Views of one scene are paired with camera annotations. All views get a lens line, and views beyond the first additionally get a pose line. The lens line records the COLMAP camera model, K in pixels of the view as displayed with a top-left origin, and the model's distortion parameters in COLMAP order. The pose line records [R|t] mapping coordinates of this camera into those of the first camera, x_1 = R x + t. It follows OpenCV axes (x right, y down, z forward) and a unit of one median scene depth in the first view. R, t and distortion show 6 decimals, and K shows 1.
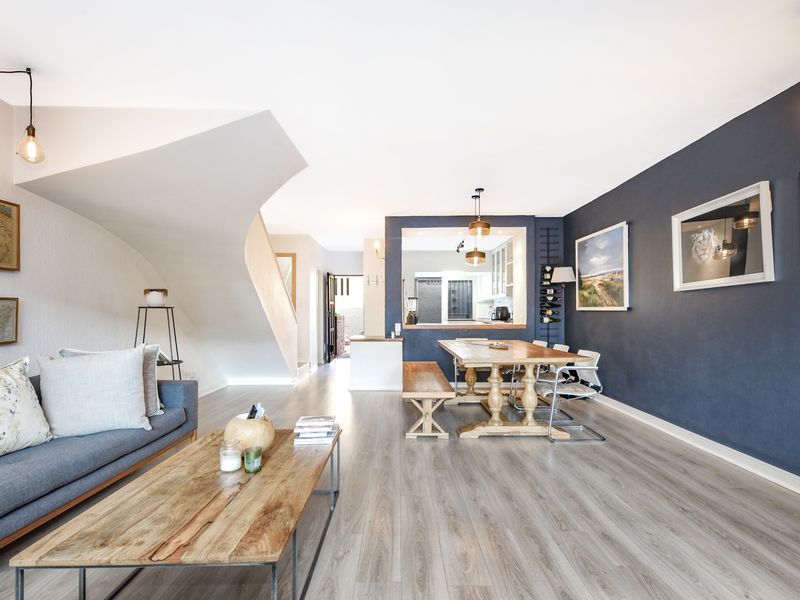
lens RADIAL K [[420.4, 0, 400.2], [0, 420.4, 305.8], [0, 0, 1]] dist [0.016934, 0.000307]
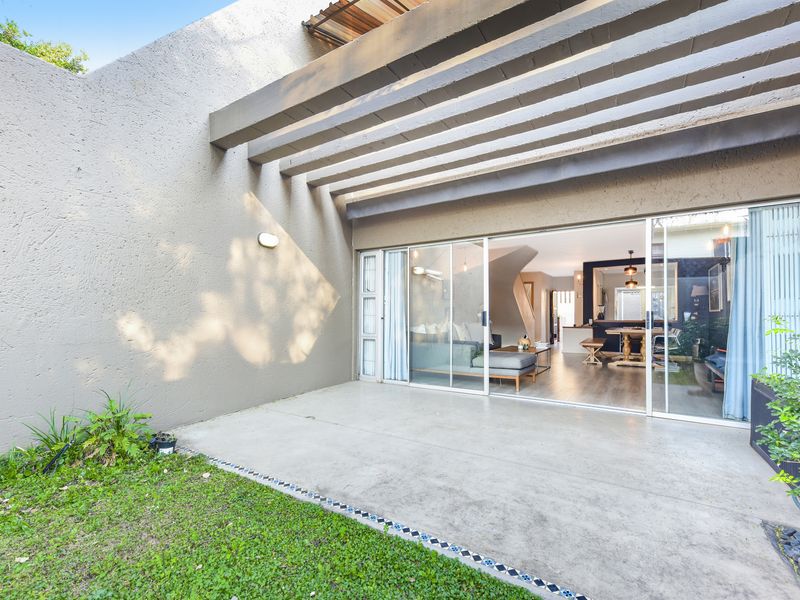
lens RADIAL K [[370.5, 0, 401.6], [0, 370.5, 311.2], [0, 0, 1]] dist [0.014027, -0.000848]
pose [[0.841174, -0.000992, -0.540763, 0.297585], [0.000971, 0.999999, -0.000324, 0.011242], [0.540763, -0.000253, 0.841175, -1.382547]]
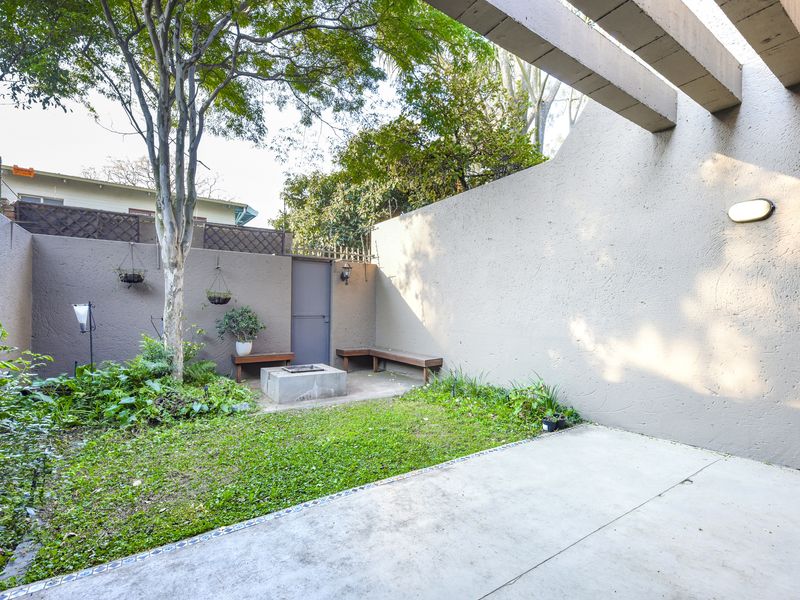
lens RADIAL K [[370.5, 0, 401.6], [0, 370.5, 311.2], [0, 0, 1]] dist [0.014027, -0.000848]
pose [[-0.827528, -0.003064, -0.561416, 0.342458], [0.000288, 0.999983, -0.005882, -0.001643], [0.561425, -0.005029, -0.827513, -0.354810]]
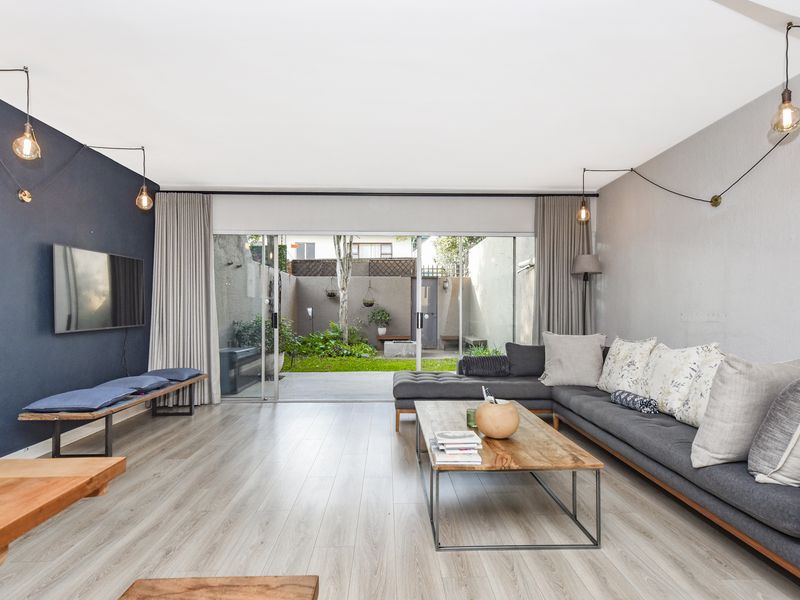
lens RADIAL K [[427.5, 0, 400.0], [0, 427.5, 308.0], [0, 0, 1]] dist [0.019817, 0.000970]
pose [[-0.999582, 0.001090, -0.028888, -0.041310], [0.001510, 0.999893, -0.014525, 0.018785], [0.028869, -0.014563, -0.999477, 1.231862]]
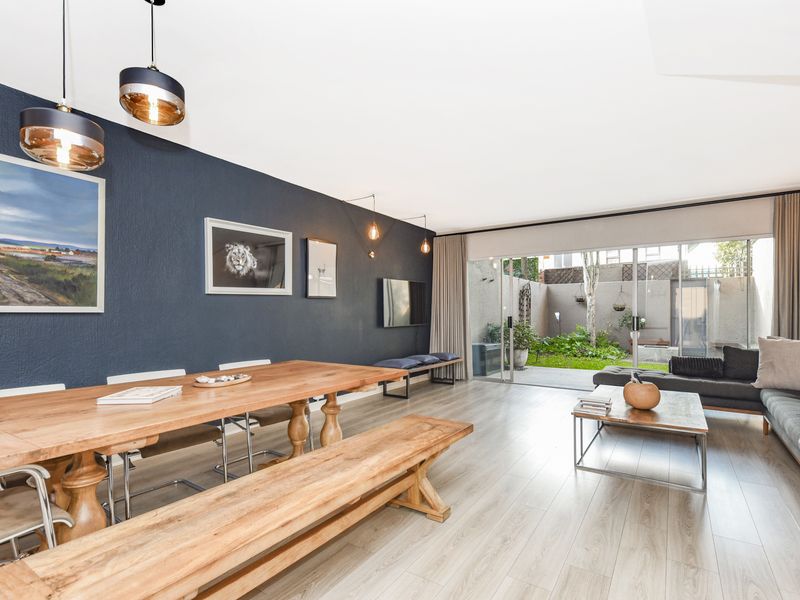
lens RADIAL K [[406.8, 0, 402.2], [0, 406.8, 311.0], [0, 0, 1]] dist [0.015893, 0.000034]
pose [[-0.829835, 0.006716, 0.557968, -0.269095], [-0.003617, 0.999842, -0.017414, 0.022146], [-0.557997, -0.016469, -0.829680, 1.552583]]
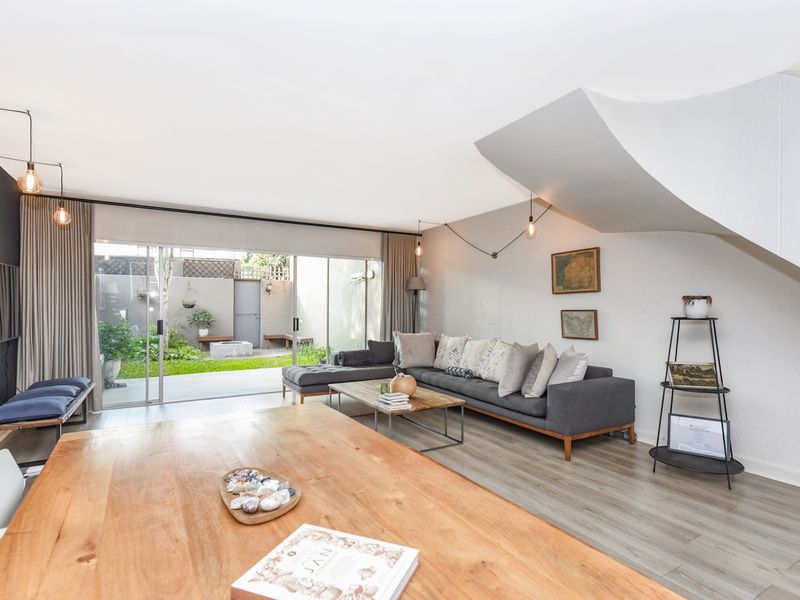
lens RADIAL K [[427.5, 0, 400.0], [0, 427.5, 308.0], [0, 0, 1]] dist [0.019817, 0.000970]
pose [[-0.865228, 0.002362, -0.501373, 0.348912], [0.005349, 0.999975, -0.004520, -0.016780], [0.501350, -0.006593, -0.865219, 1.524697]]
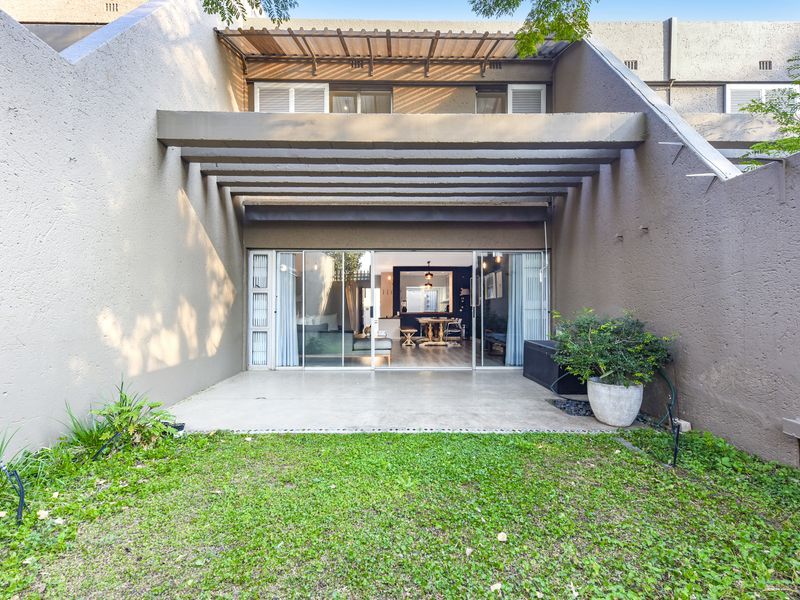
lens RADIAL K [[382.6, 0, 400.0], [0, 382.6, 300.0], [0, 0, 1]] dist [0.025726, 0.000112]
pose [[0.999858, 0.003331, 0.016512, -0.050741], [-0.003138, 0.999927, -0.011665, 0.003555], [-0.016549, 0.011612, 0.999796, -1.895674]]
